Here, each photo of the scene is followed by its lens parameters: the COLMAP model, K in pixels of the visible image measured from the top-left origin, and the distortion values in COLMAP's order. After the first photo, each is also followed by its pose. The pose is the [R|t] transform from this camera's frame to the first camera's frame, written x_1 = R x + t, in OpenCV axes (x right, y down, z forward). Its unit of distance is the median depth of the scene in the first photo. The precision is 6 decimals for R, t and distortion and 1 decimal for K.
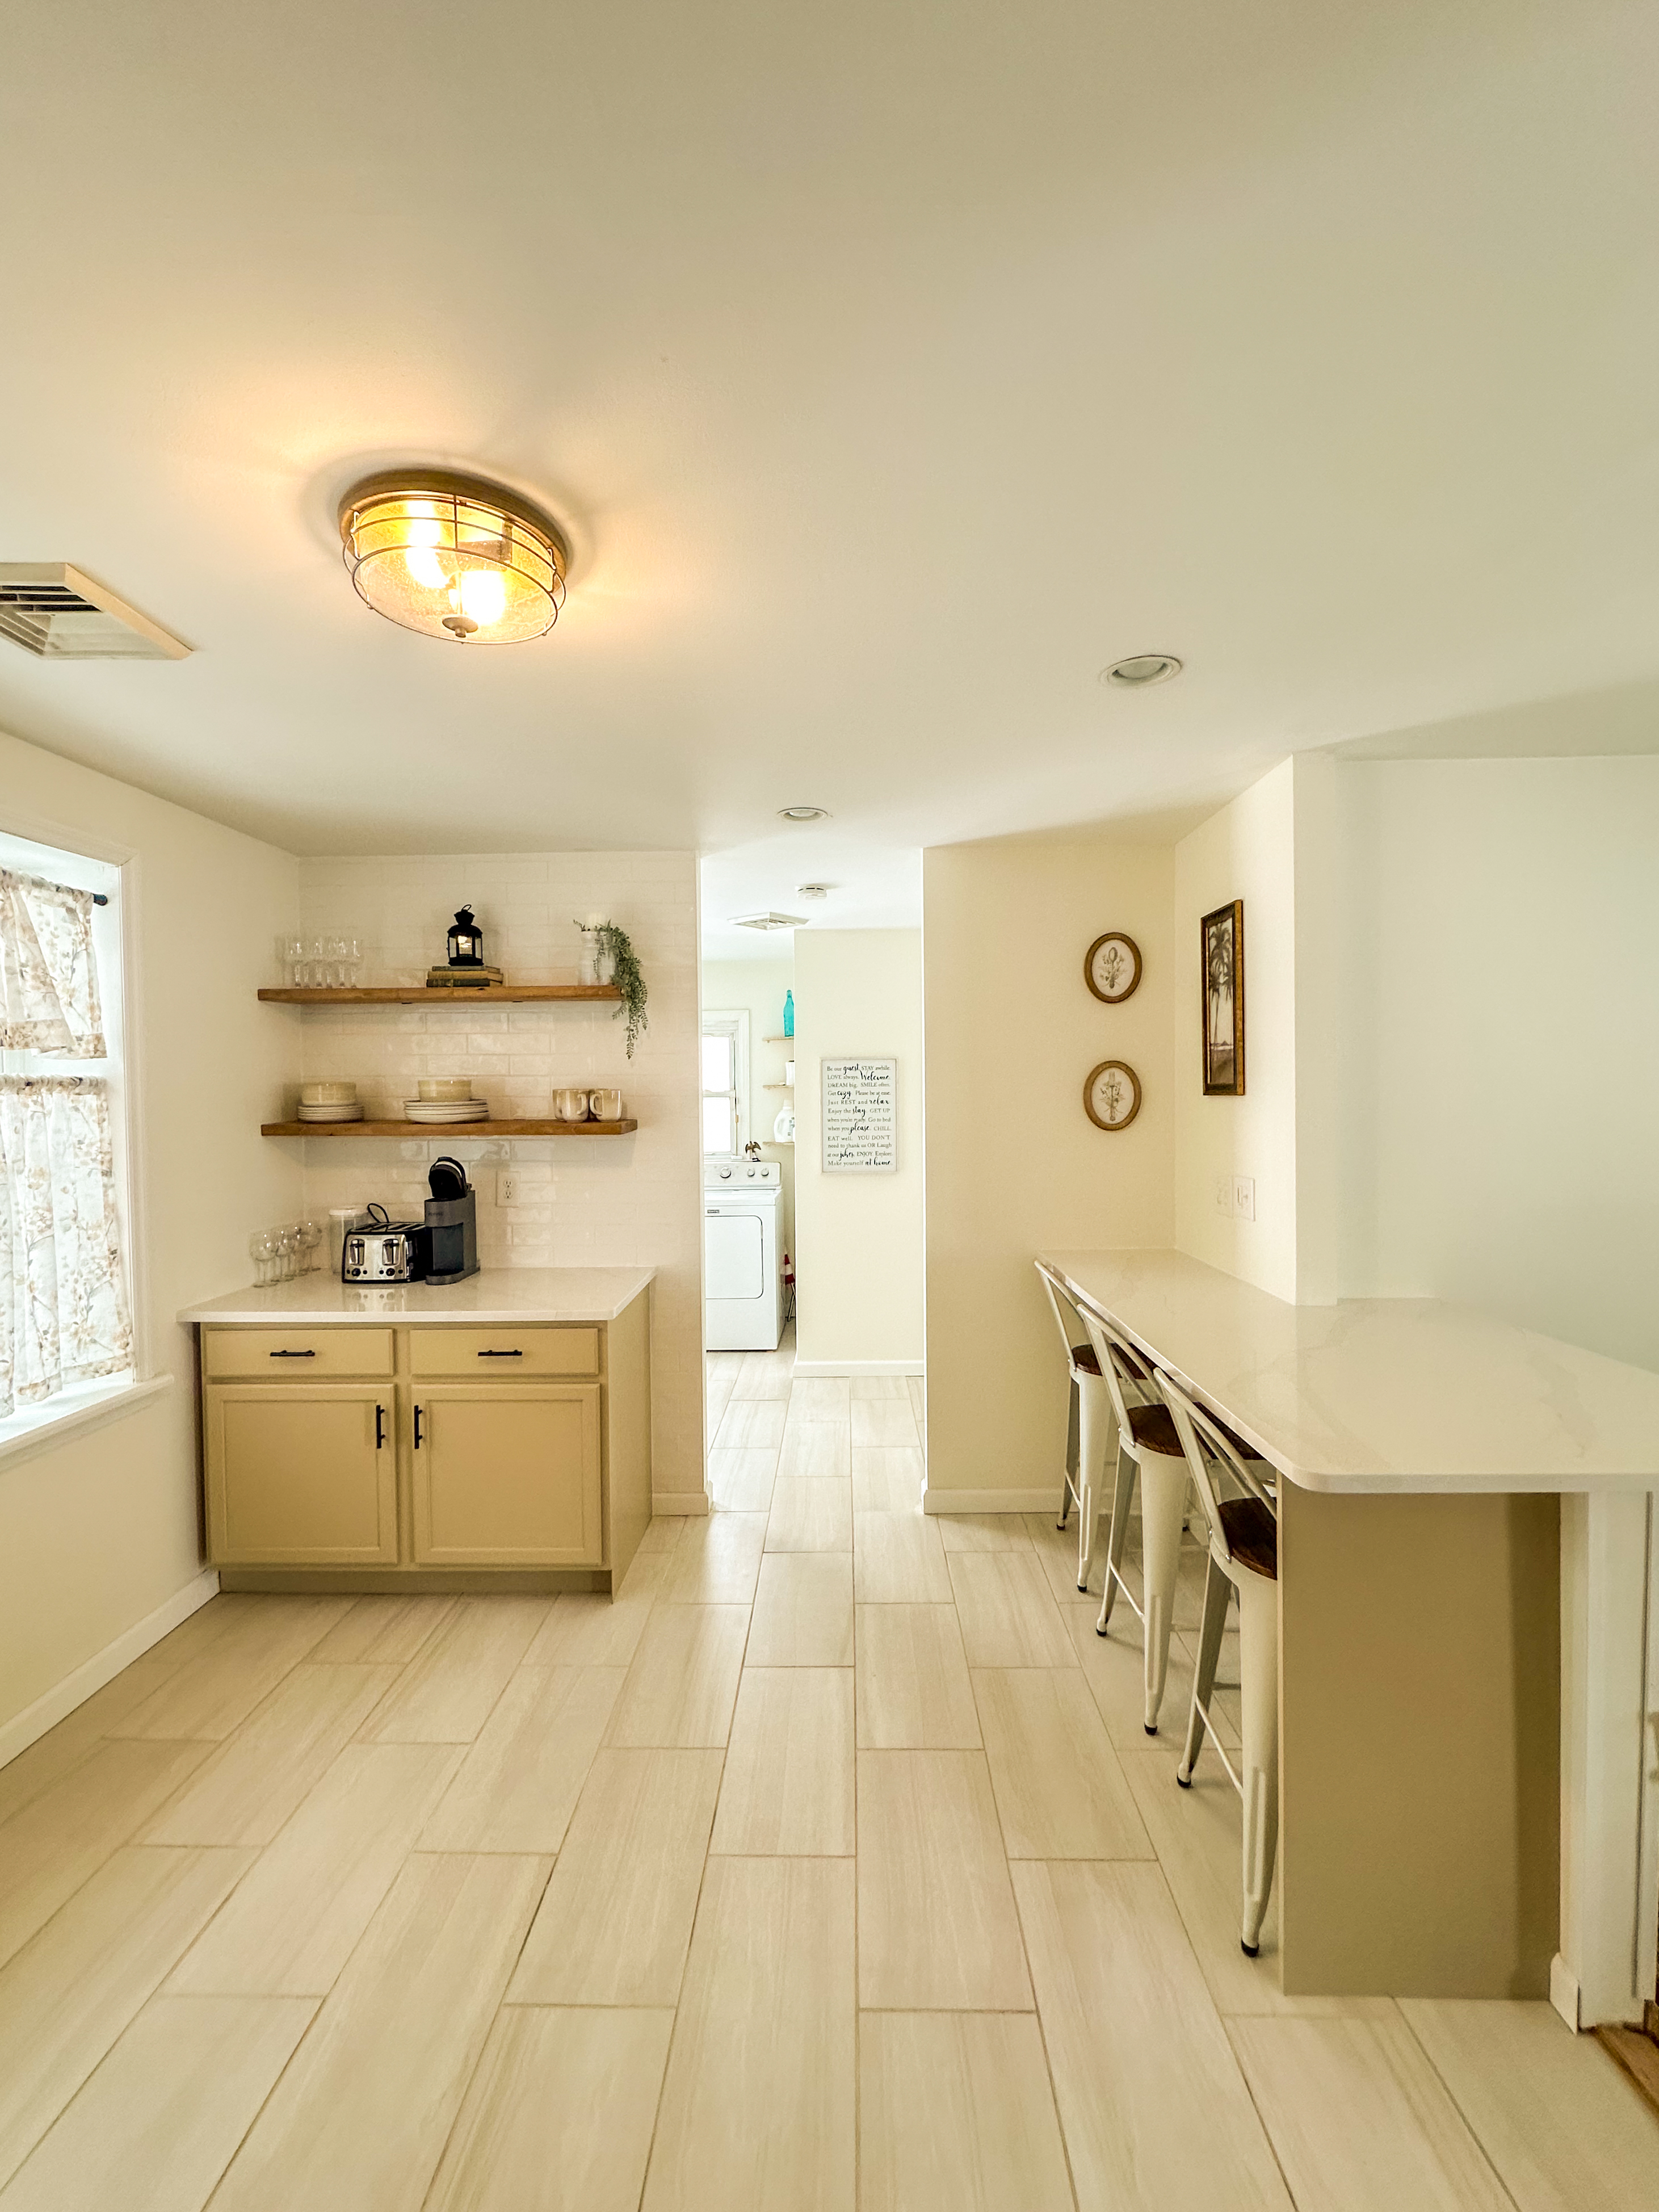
lens RADIAL K [[909.1, 0, 829.5], [0, 909.1, 1106.0], [0, 0, 1]] dist [-0.001234, -0.000333]
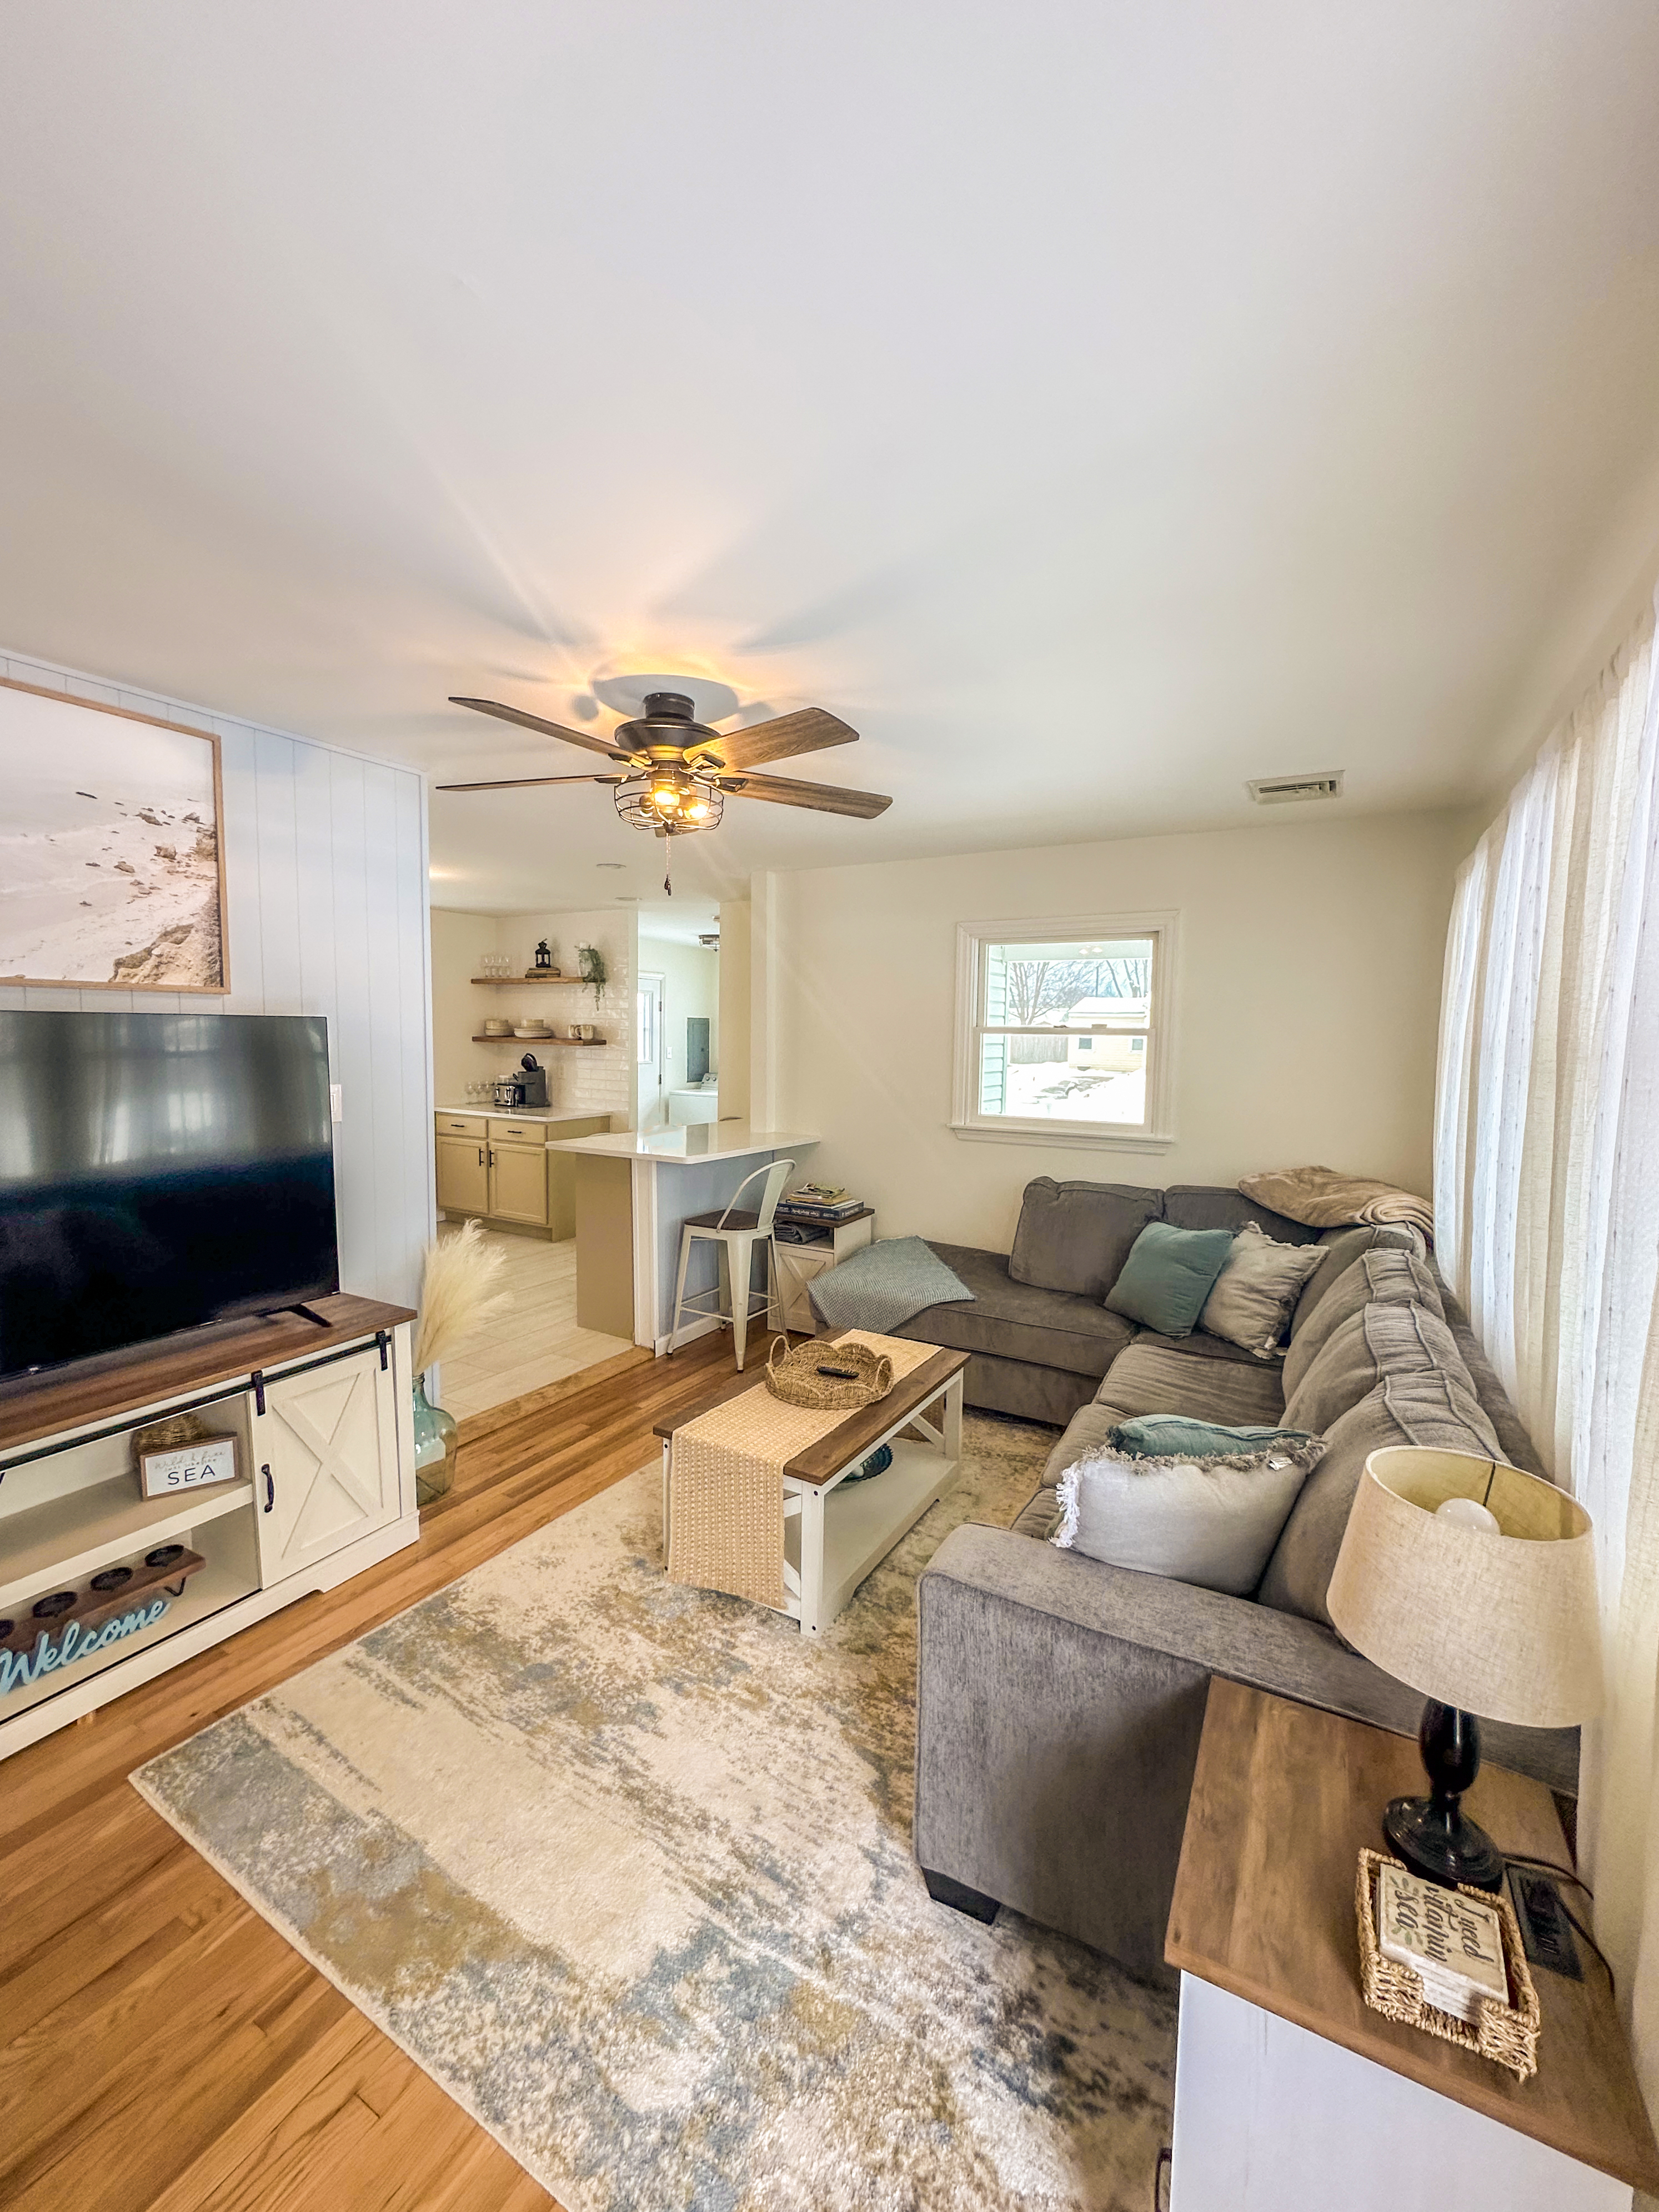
lens RADIAL K [[892.2, 0, 833.0], [0, 892.2, 1107.1], [0, 0, 1]] dist [-0.001851, 0.000242]
pose [[0.873988, 0.066342, -0.481398, 1.330804], [-0.035750, 0.996731, 0.072455, 0.001770], [0.484631, -0.046114, 0.873502, -0.582950]]
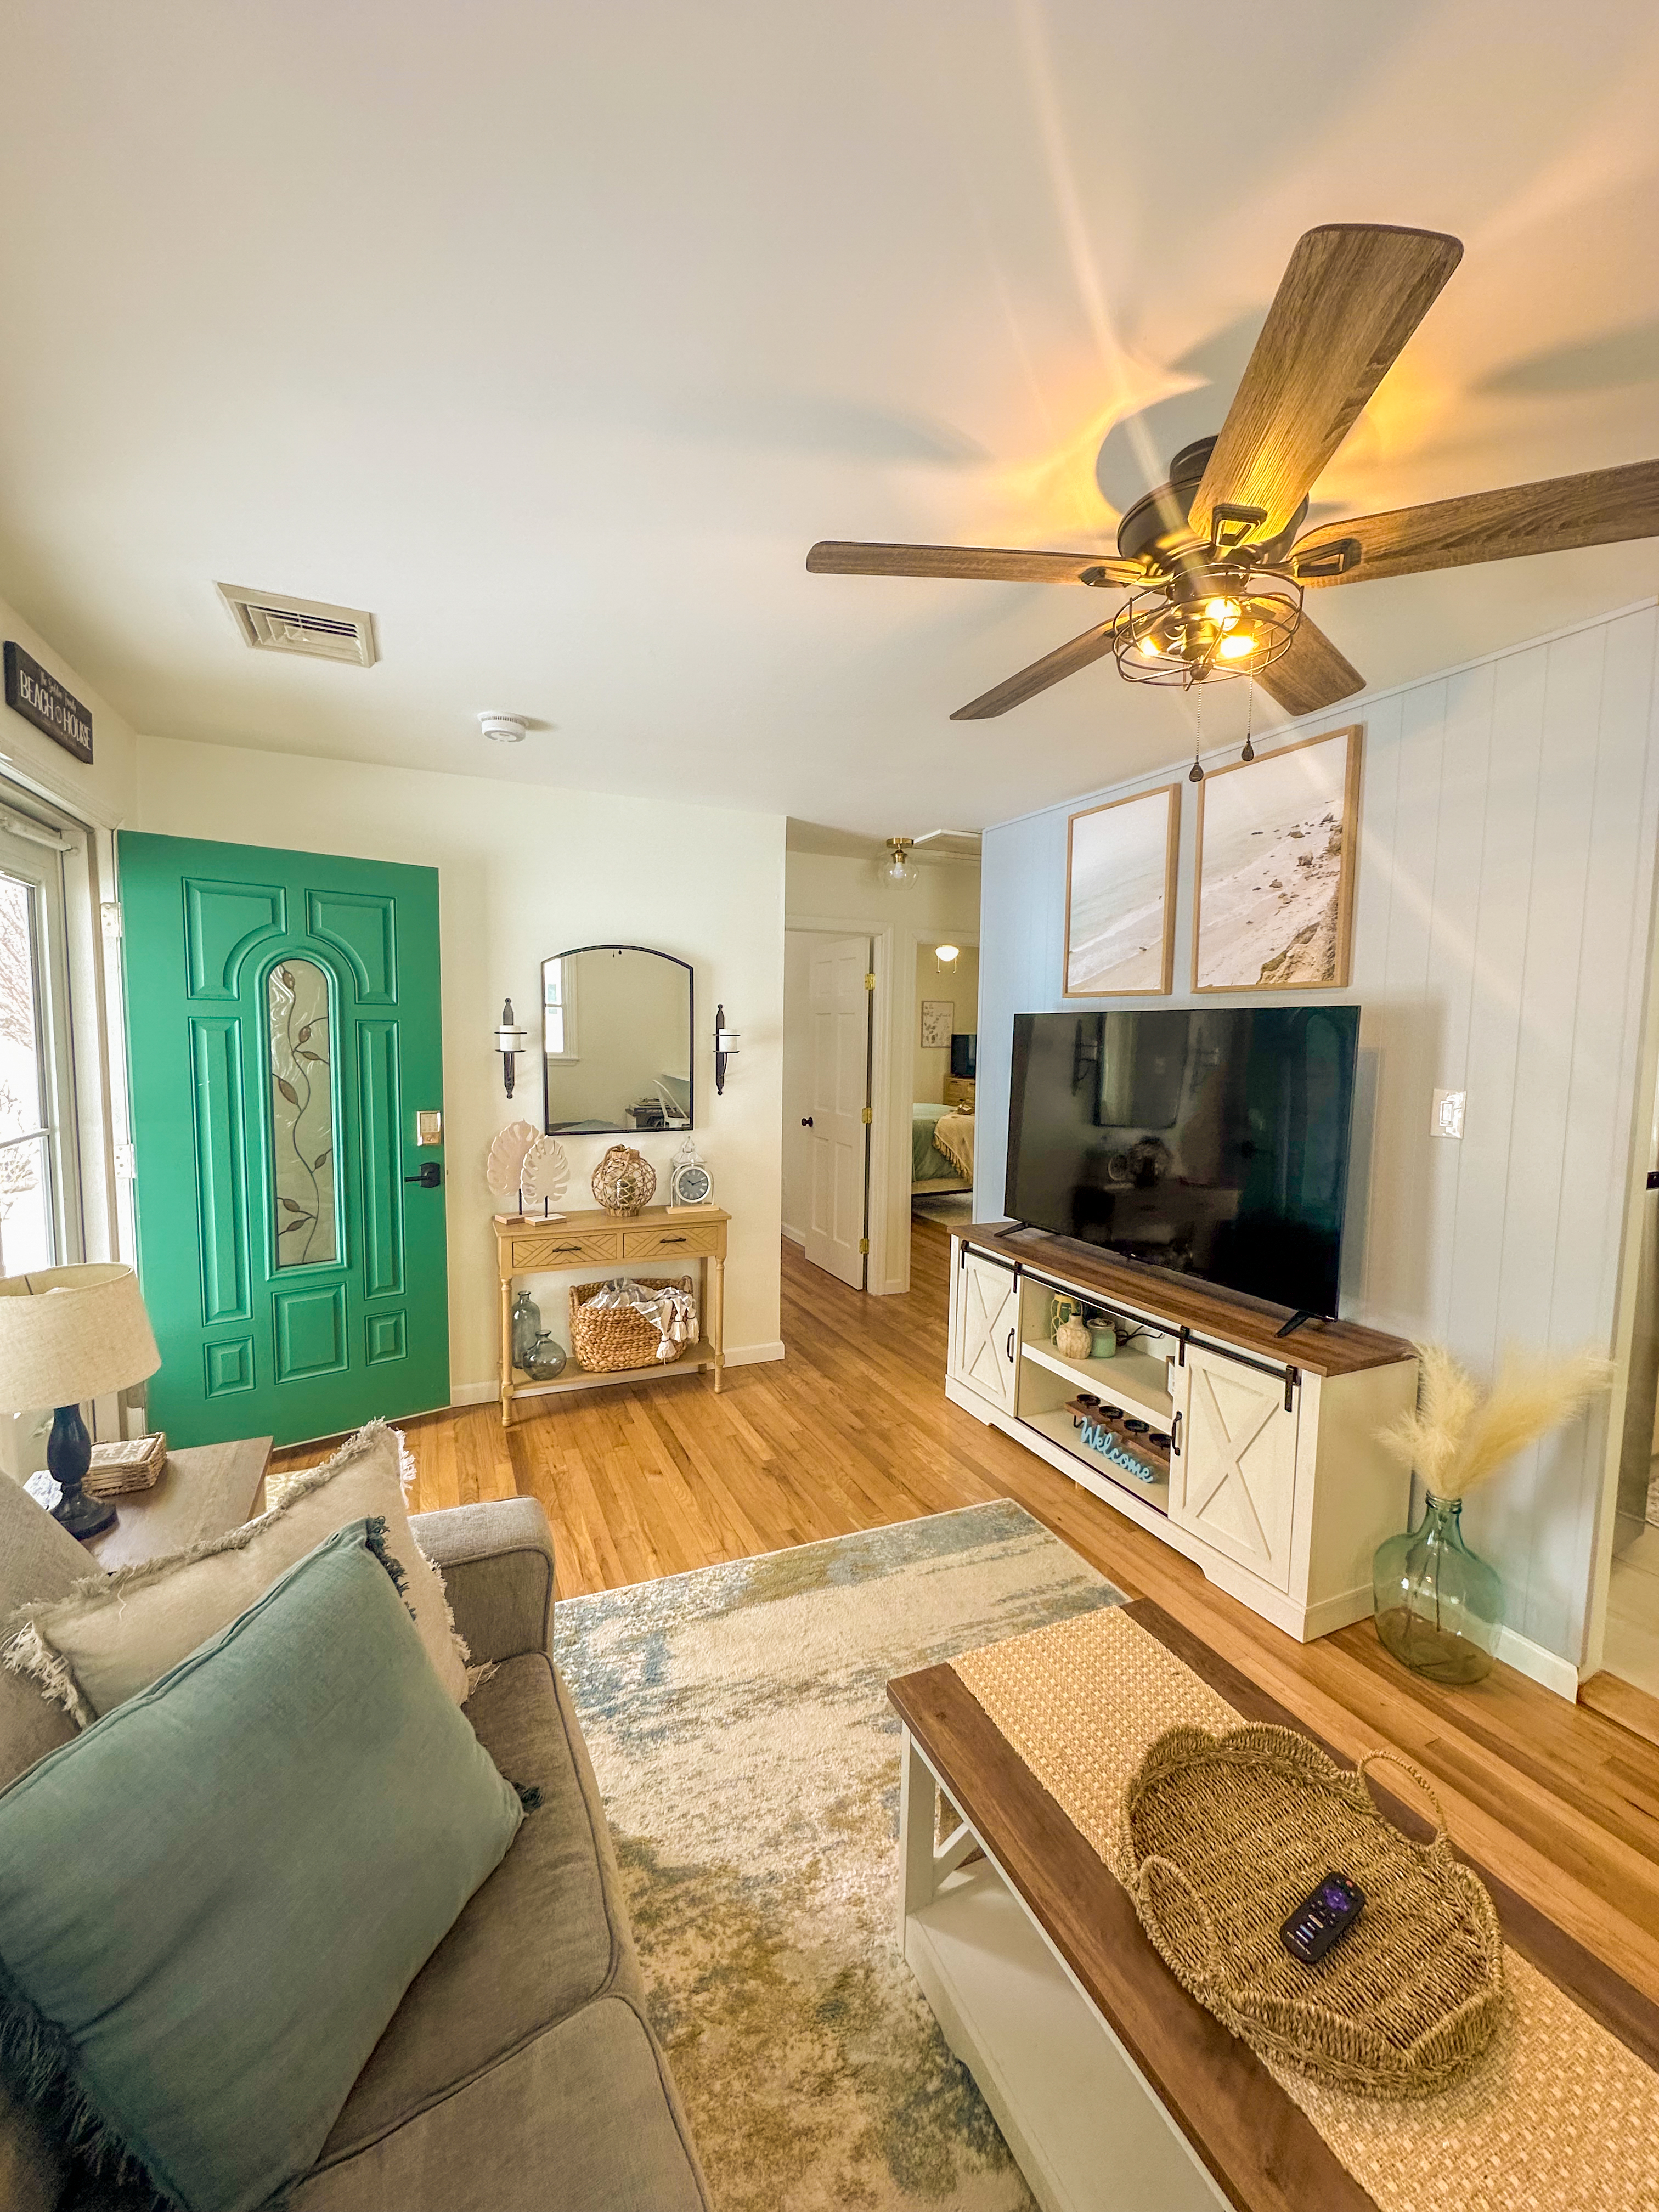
lens RADIAL K [[892.2, 0, 833.0], [0, 892.2, 1107.1], [0, 0, 1]] dist [-0.001851, 0.000242]
pose [[-0.904752, 0.033099, -0.424651, 1.211719], [-0.013748, 0.994187, 0.106784, 0.005984], [0.425717, 0.102451, -0.899038, 0.376546]]
